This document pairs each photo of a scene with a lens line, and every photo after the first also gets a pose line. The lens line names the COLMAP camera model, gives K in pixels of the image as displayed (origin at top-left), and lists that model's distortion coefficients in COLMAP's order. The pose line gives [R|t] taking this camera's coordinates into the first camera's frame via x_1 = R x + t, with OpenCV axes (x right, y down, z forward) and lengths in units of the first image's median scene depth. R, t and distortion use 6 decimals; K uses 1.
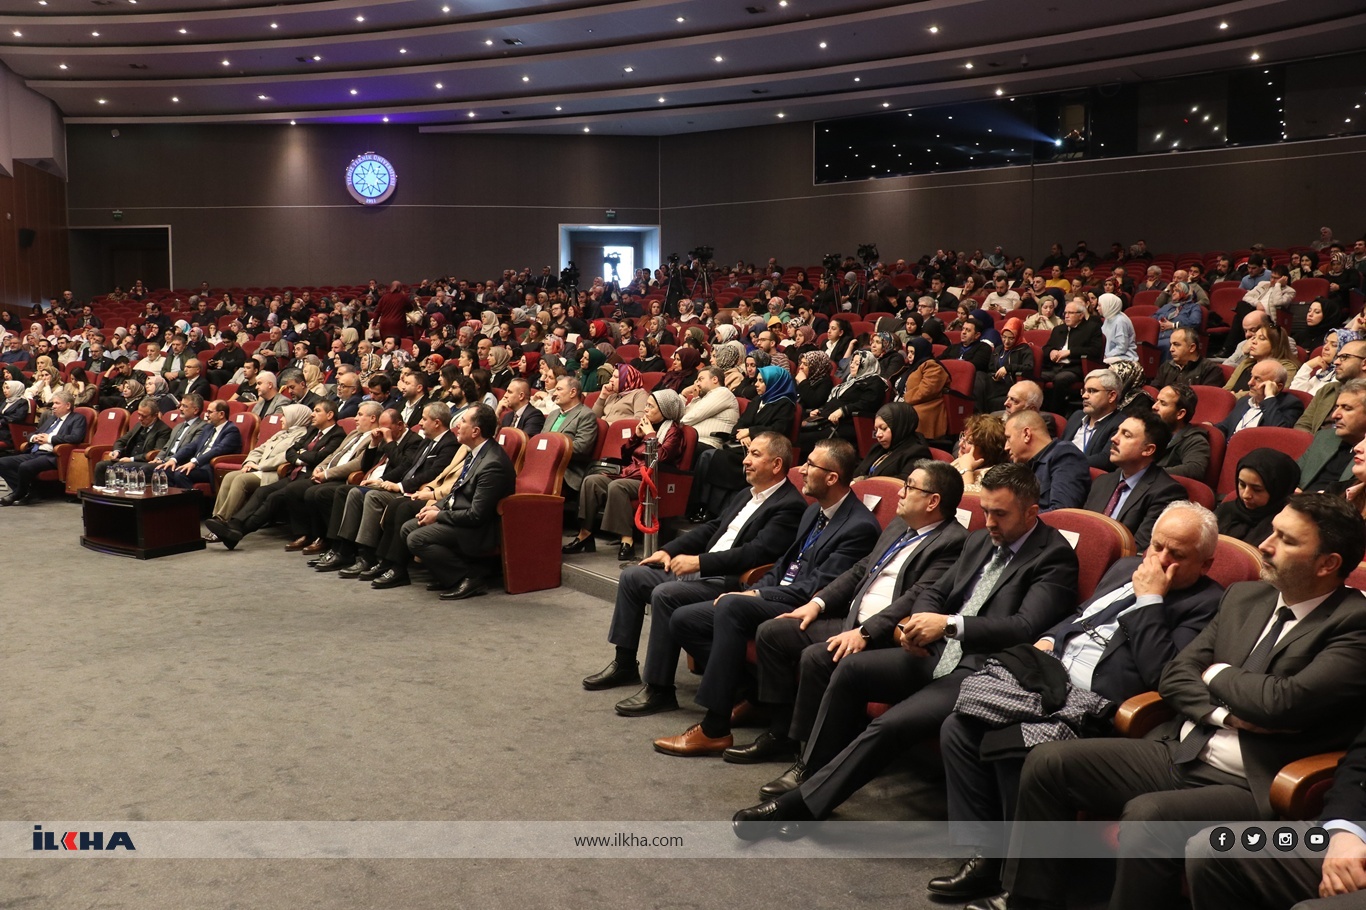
lens RADIAL K [[1213.8, 0, 683.5], [0, 1213.8, 456.2], [0, 0, 1]] dist [-0.126556, -0.007476]
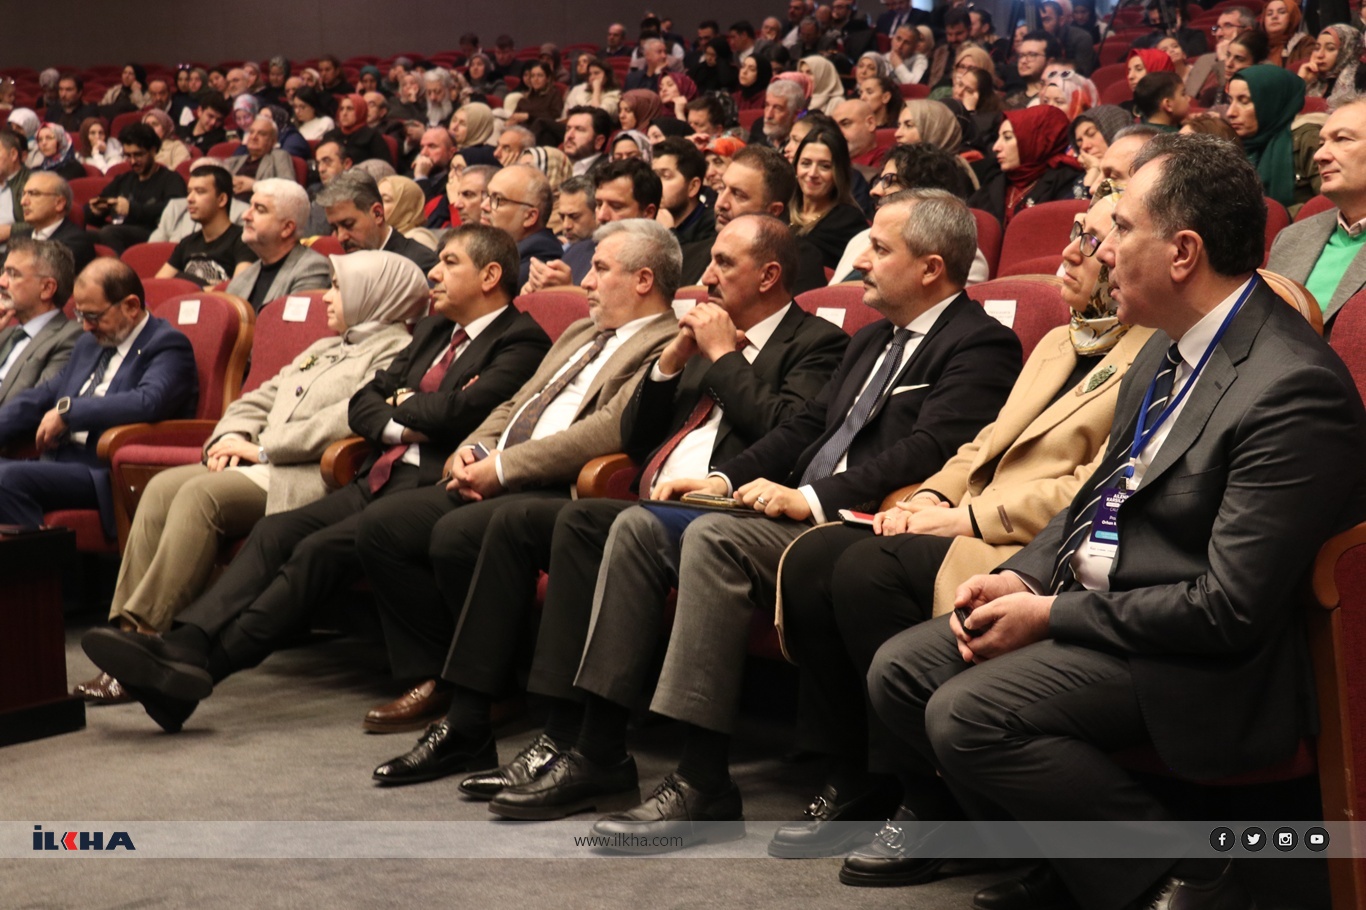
lens RADIAL K [[2666.8, 0, 684.3], [0, 2666.8, 462.8], [0, 0, 1]] dist [0.228965, 0.000000]
pose [[0.986324, -0.015298, -0.164104, -0.143410], [0.015284, 0.999882, -0.001349, 0.015043], [0.164105, -0.001178, 0.986442, 0.360382]]
